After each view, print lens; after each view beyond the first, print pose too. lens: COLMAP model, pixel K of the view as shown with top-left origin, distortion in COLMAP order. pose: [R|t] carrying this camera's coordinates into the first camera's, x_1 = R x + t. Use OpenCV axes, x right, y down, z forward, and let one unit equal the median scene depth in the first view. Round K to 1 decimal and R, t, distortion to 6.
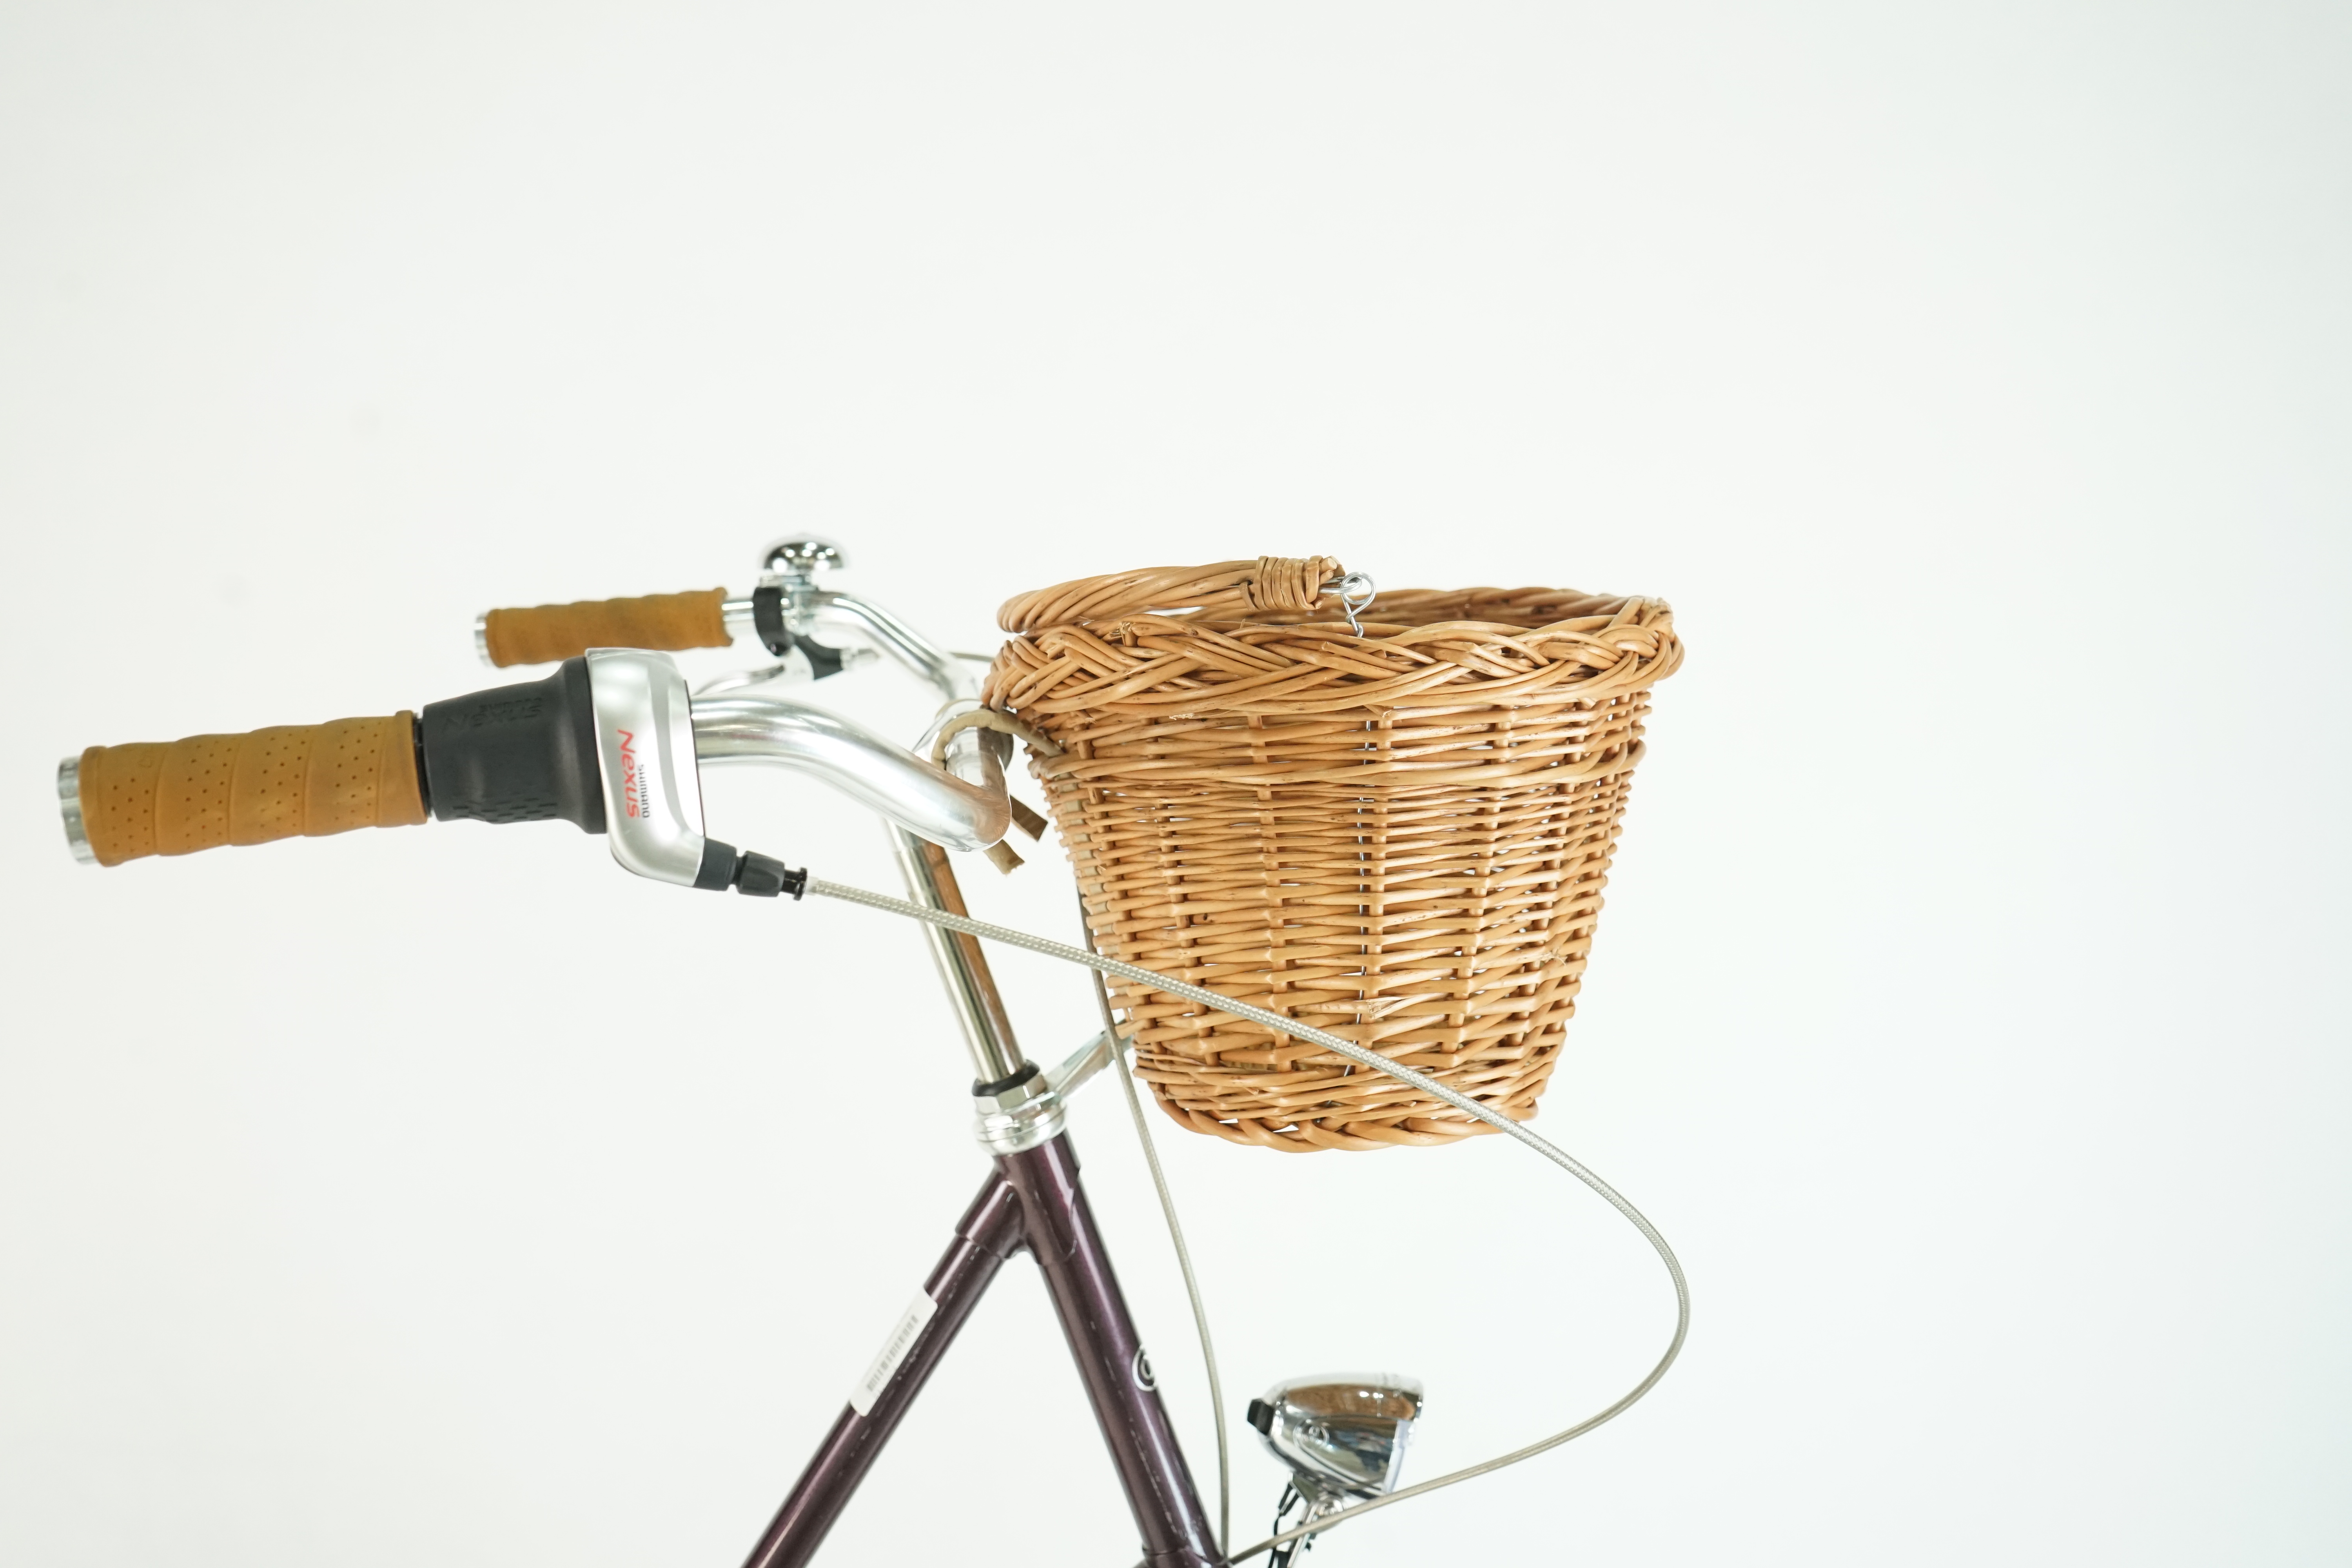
lens RADIAL K [[2129.0, 0, 1186.7], [0, 2129.0, 791.4], [0, 0, 1]] dist [-0.052824, 0.000000]
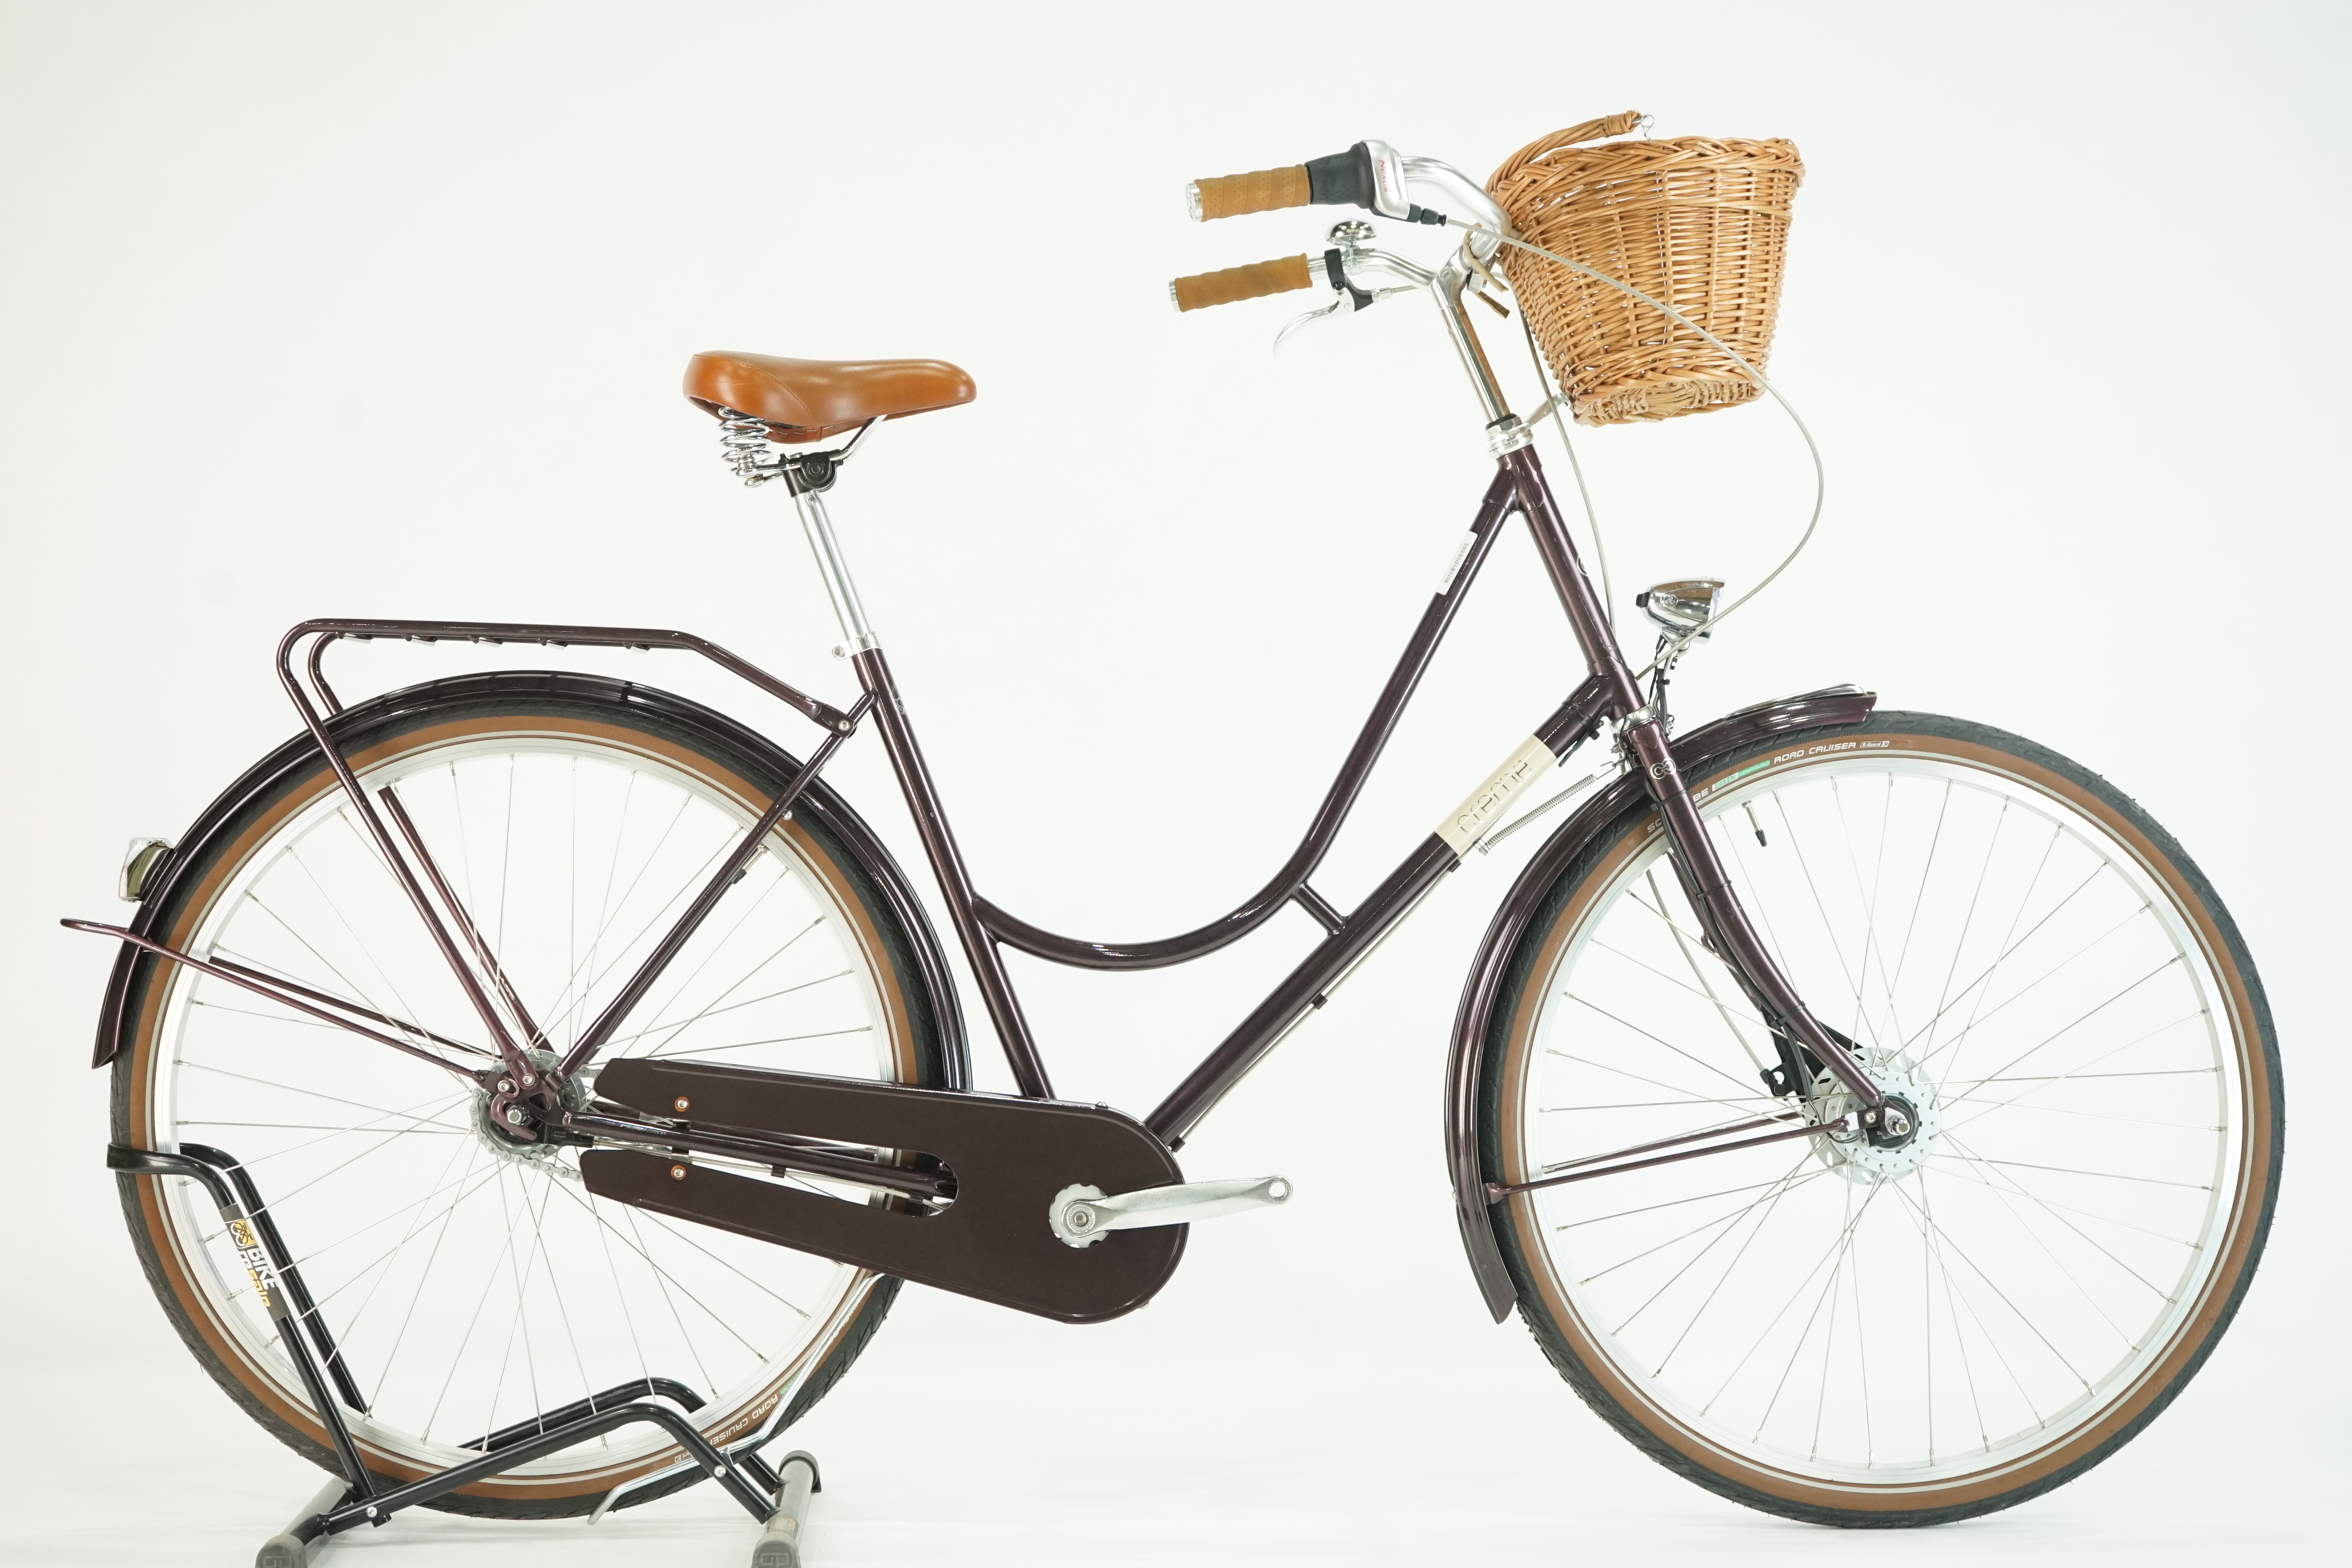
lens RADIAL K [[3667.1, 0, 1171.9], [0, 3667.1, 787.1], [0, 0, 1]] dist [0.069176, 0.000000]
pose [[0.993701, -0.077315, -0.081126, -0.141031], [0.063253, 0.984515, -0.163492, 1.038490], [0.092511, 0.157330, 0.983203, -2.436731]]
